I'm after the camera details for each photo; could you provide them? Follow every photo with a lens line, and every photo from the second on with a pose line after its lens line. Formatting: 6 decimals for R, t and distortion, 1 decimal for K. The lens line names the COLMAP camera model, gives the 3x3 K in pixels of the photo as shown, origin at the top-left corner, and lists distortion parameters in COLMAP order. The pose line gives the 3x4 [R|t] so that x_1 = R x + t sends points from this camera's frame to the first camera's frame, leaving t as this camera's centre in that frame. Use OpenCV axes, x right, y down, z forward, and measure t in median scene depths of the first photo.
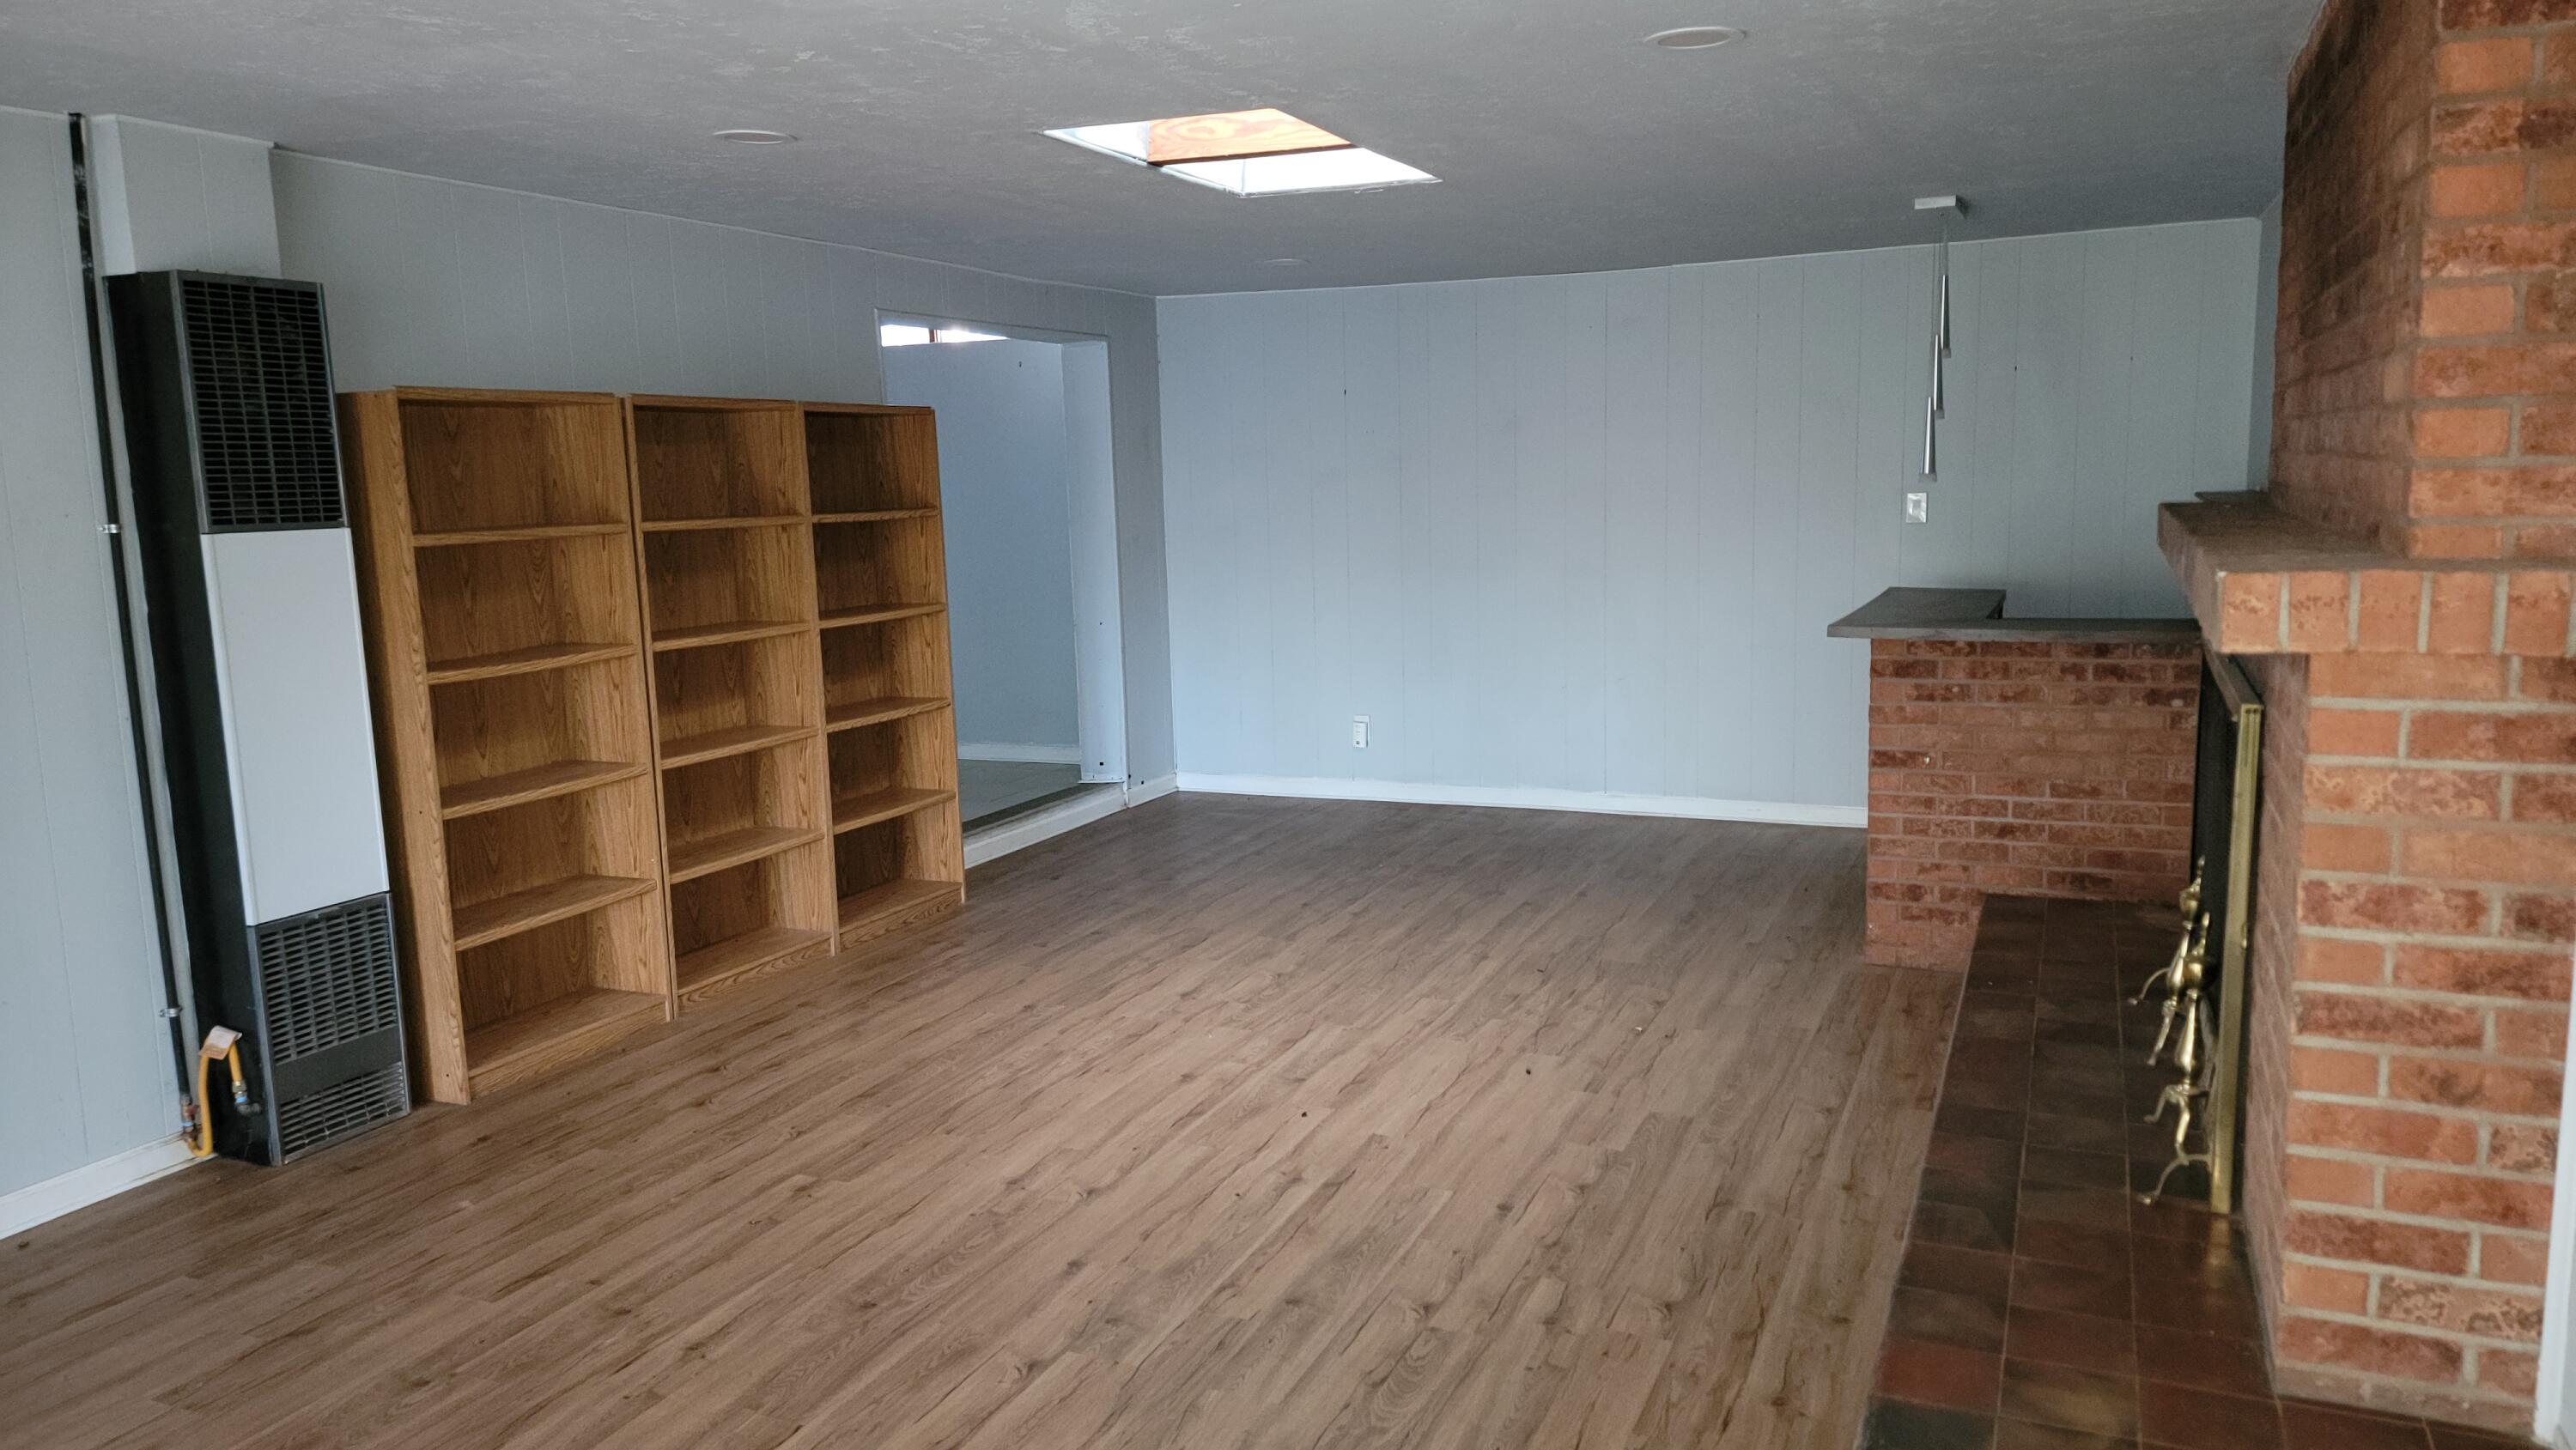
lens RADIAL K [[1779.5, 0, 1262.6], [0, 1779.5, 730.8], [0, 0, 1]] dist [0.050838, -0.035845]
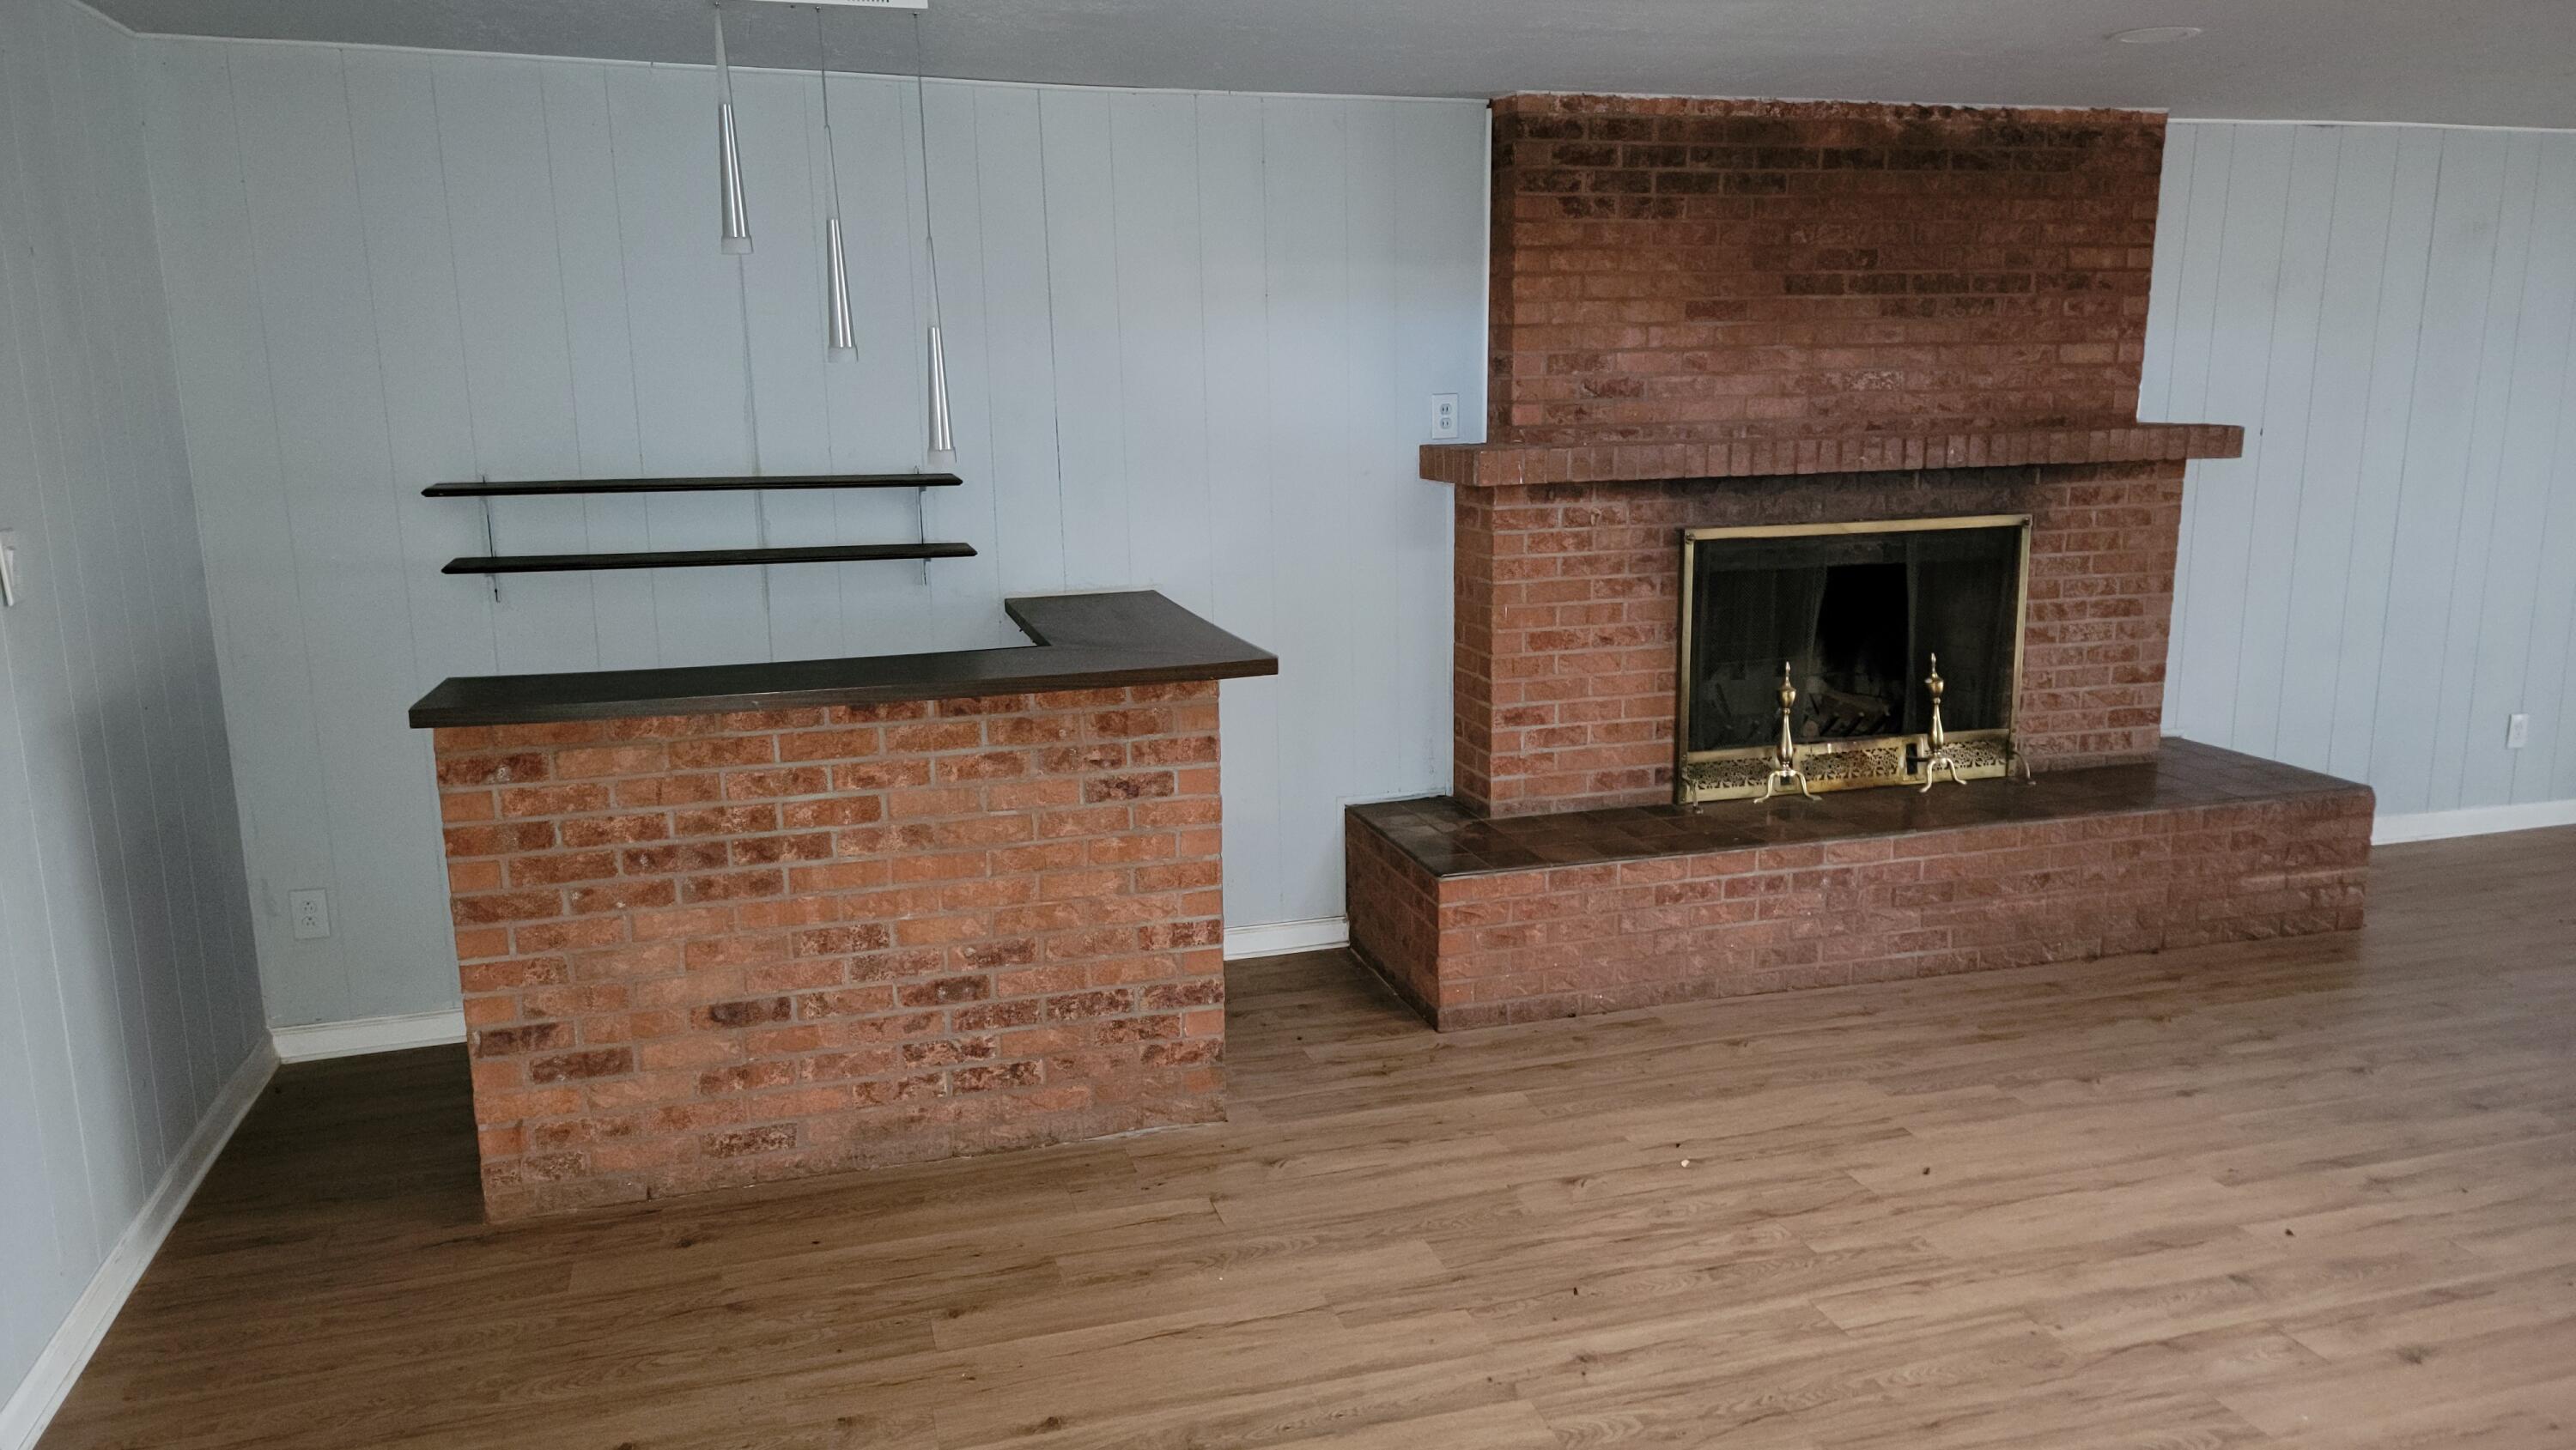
lens RADIAL K [[1779.5, 0, 1287.9], [0, 1779.5, 717.2], [0, 0, 1]] dist [0.050838, -0.035845]
pose [[-0.660650, -0.115966, 0.741683, -0.232456], [0.138393, 0.952248, 0.272161, -0.258552], [-0.737827, 0.282447, -0.613054, 1.647740]]
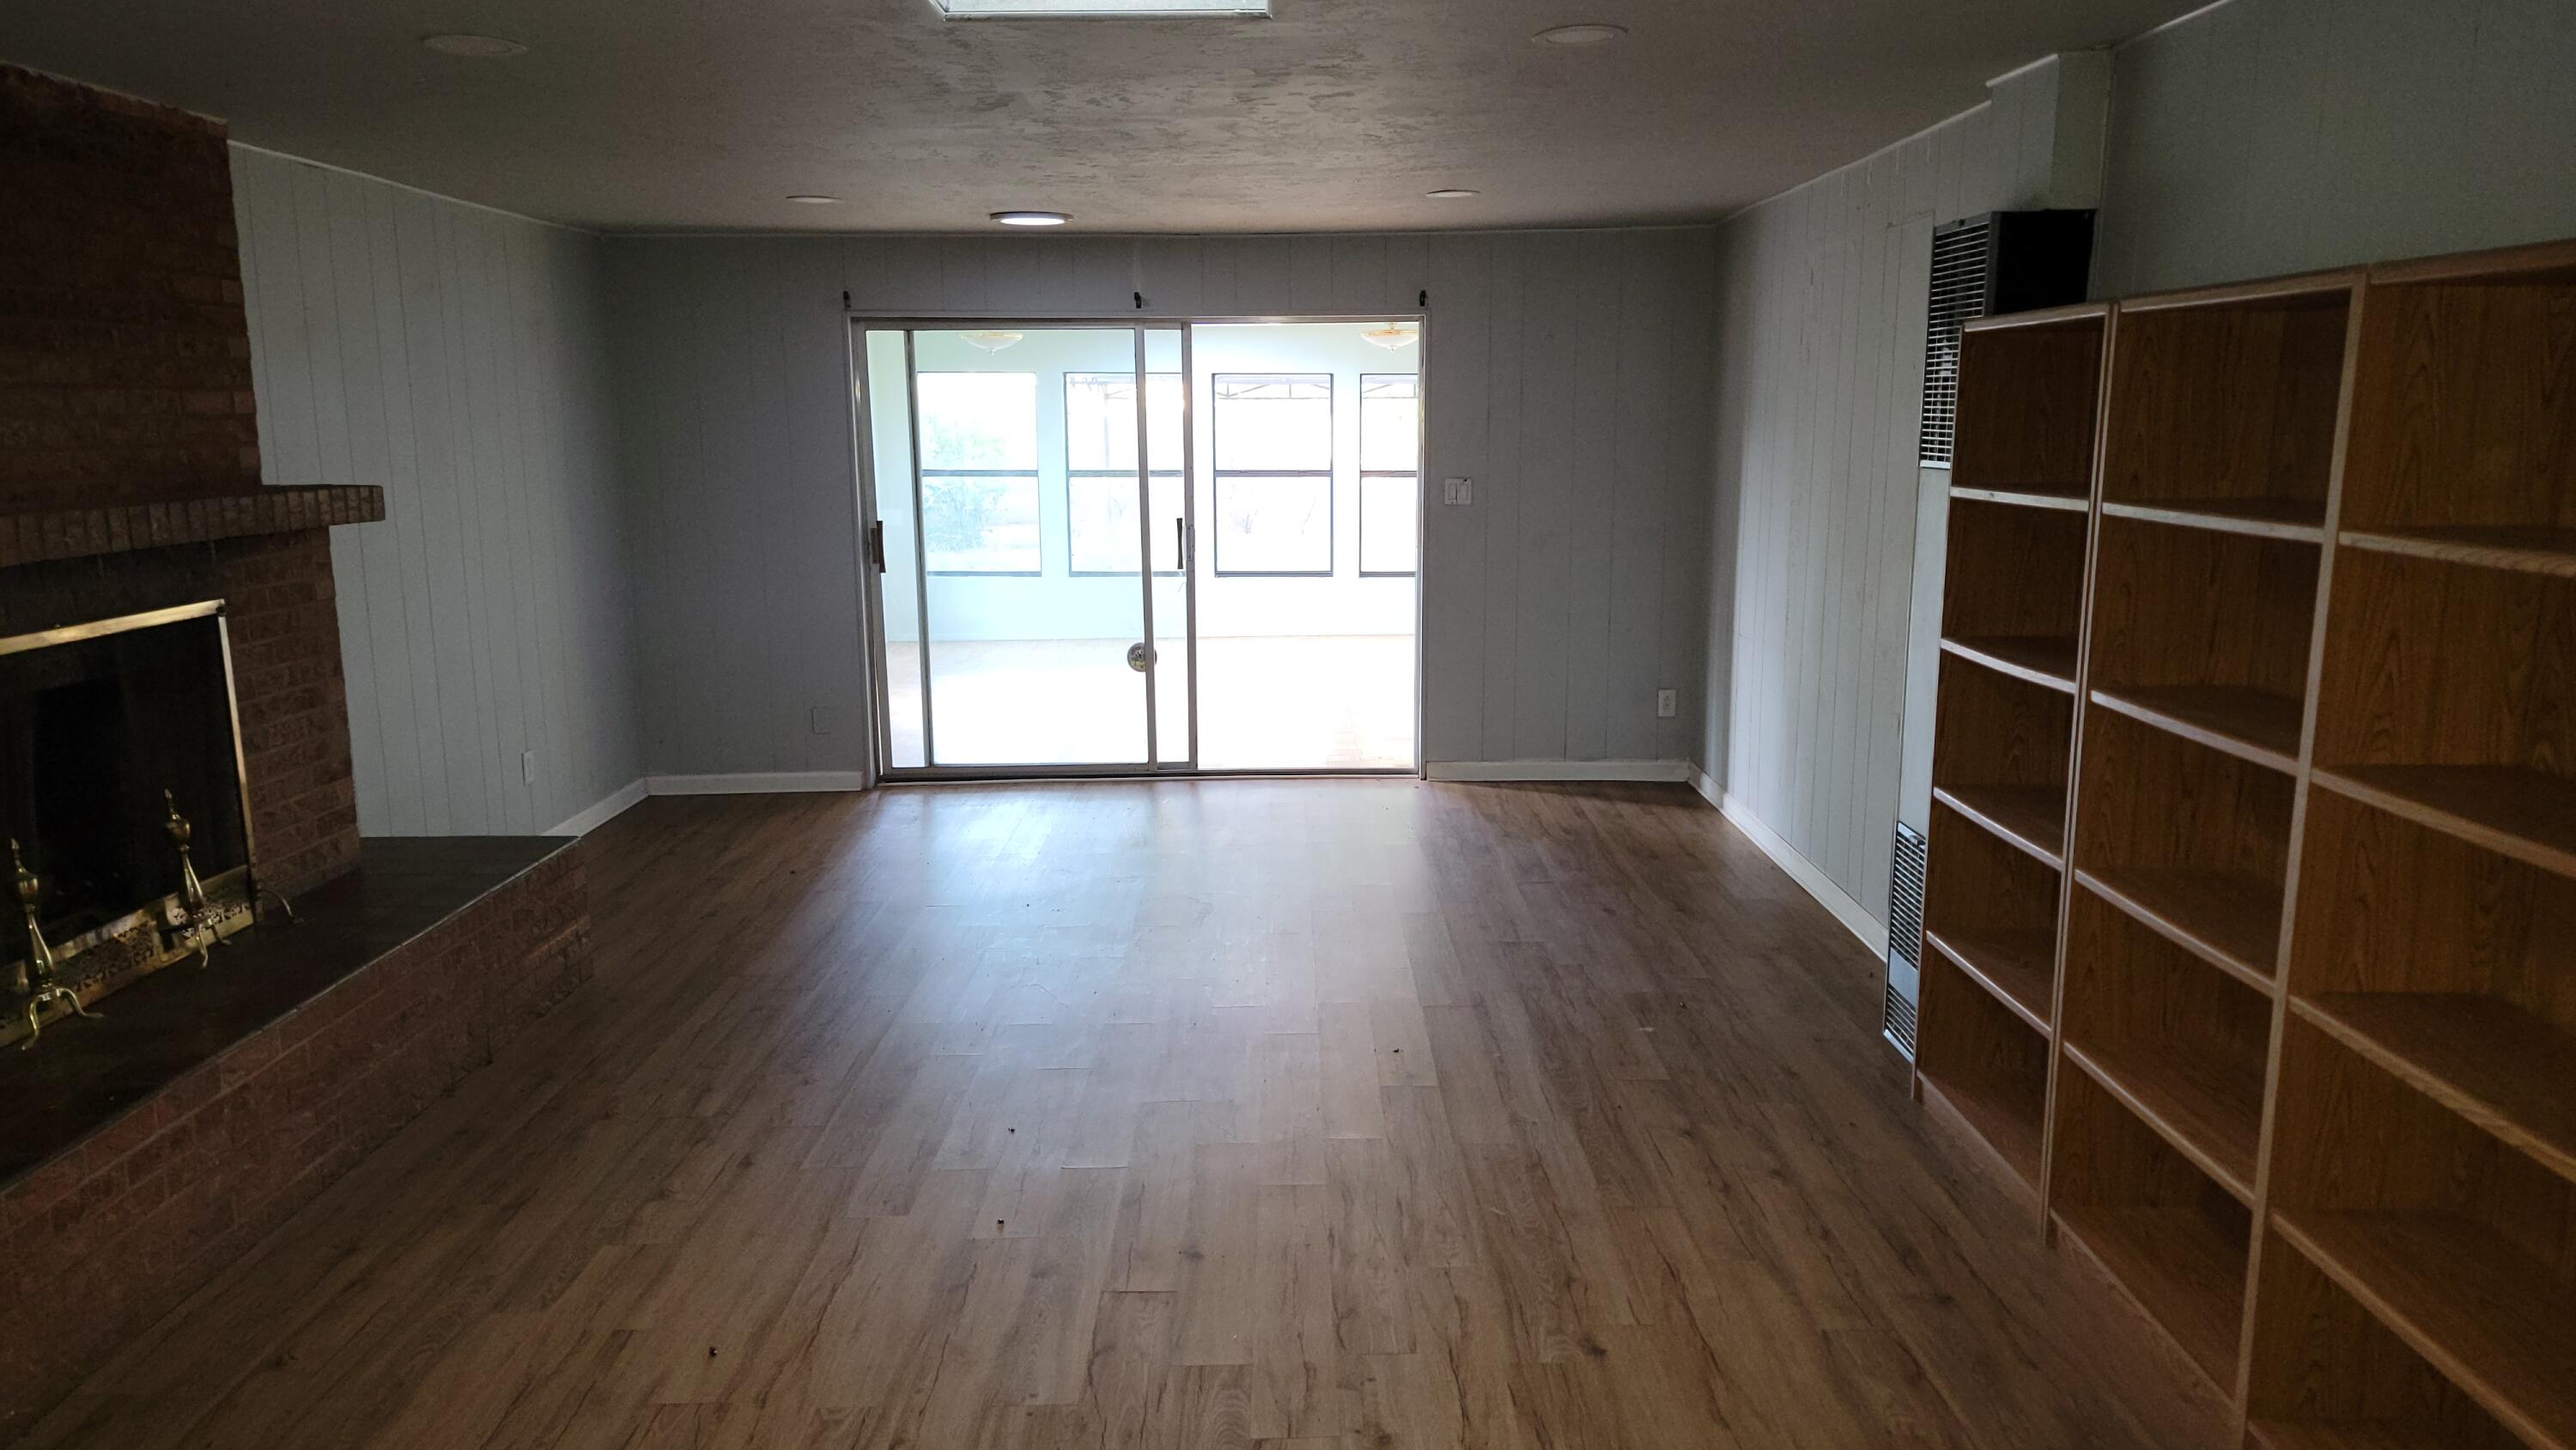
lens RADIAL K [[1779.5, 0, 1305.3], [0, 1779.5, 708.7], [0, 0, 1]] dist [0.050838, -0.035845]
pose [[-0.902136, 0.099379, -0.419850, 0.208763], [-0.037301, 0.951503, 0.305371, -0.255500], [0.429836, 0.291147, -0.854678, 1.609984]]
